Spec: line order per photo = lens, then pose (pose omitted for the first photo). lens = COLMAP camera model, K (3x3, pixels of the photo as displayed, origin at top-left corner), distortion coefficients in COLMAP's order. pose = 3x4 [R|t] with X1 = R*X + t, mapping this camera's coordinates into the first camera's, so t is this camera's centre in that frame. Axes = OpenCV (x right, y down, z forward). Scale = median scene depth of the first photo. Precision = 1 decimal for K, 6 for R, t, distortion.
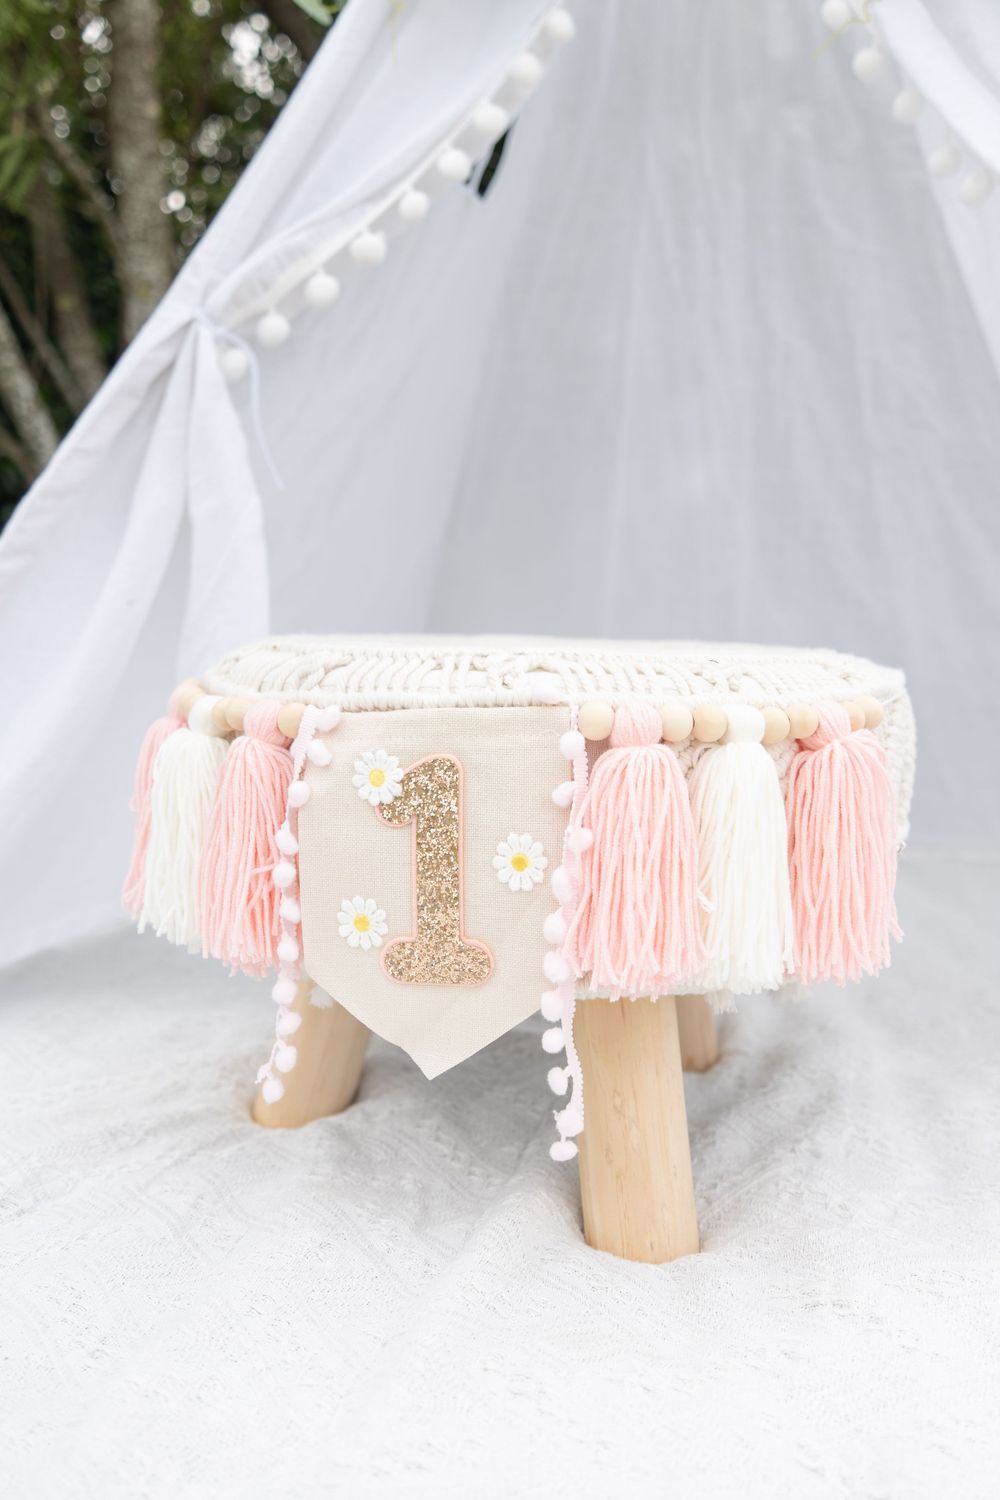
lens RADIAL K [[1302.1, 0, 500.0], [0, 1302.1, 750.0], [0, 0, 1]] dist [-0.056521, 0.003691]
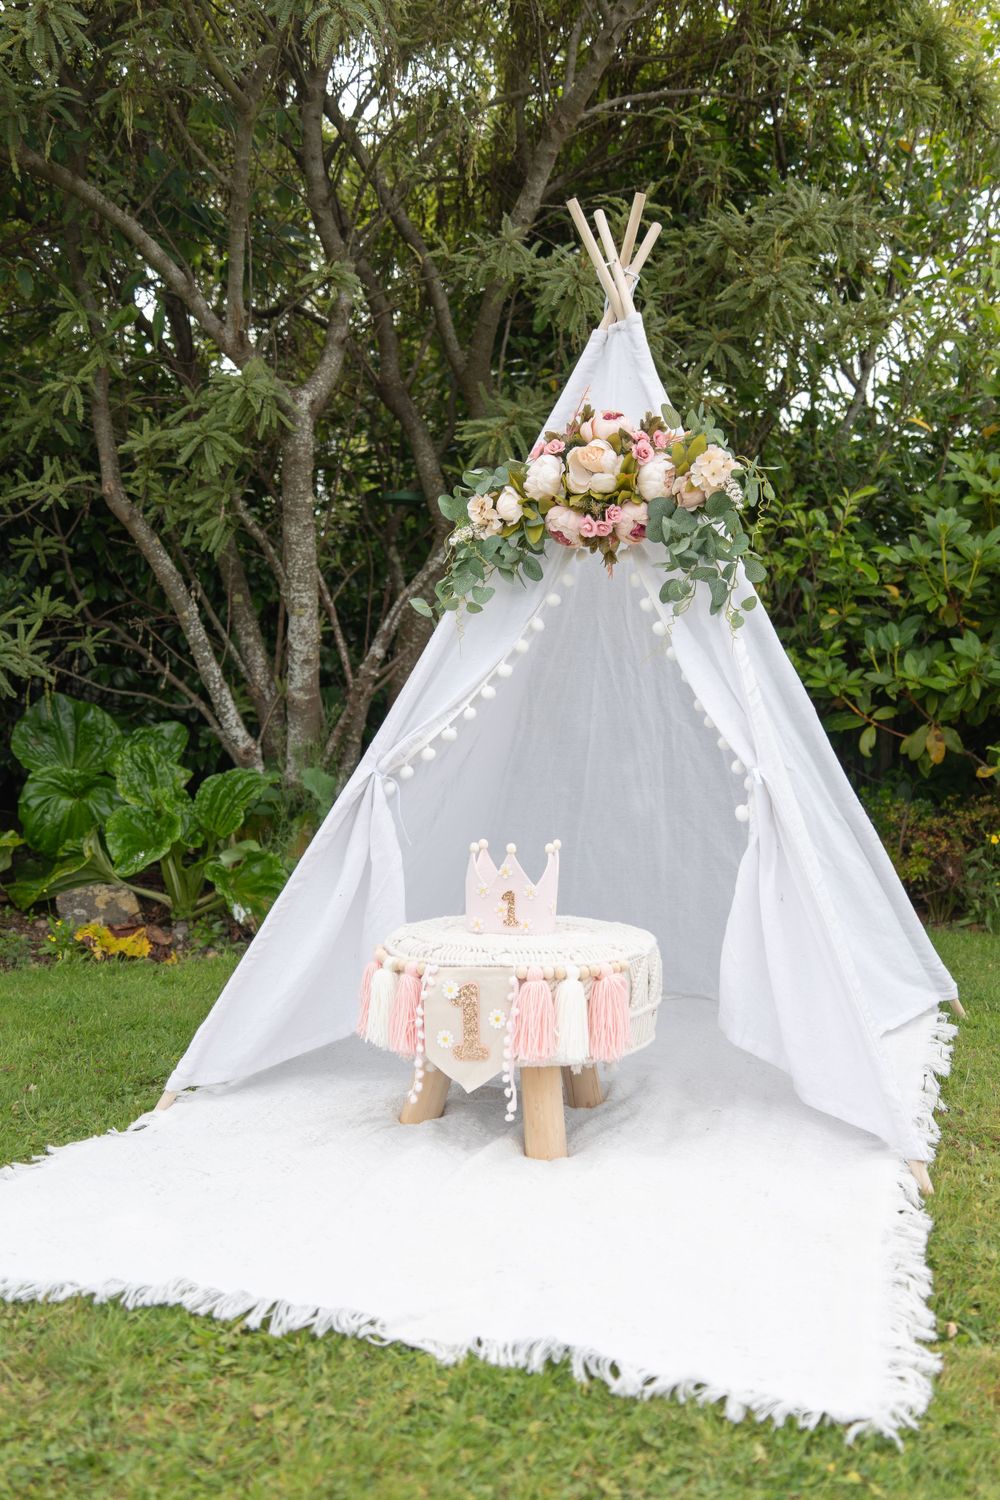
lens RADIAL K [[1302.1, 0, 500.0], [0, 1302.1, 750.0], [0, 0, 1]] dist [-0.056521, 0.003691]
pose [[0.997710, -0.006804, -0.067292, 0.203210], [0.000020, 0.994958, -0.100296, -0.206539], [0.067635, 0.100065, 0.992679, -1.823709]]
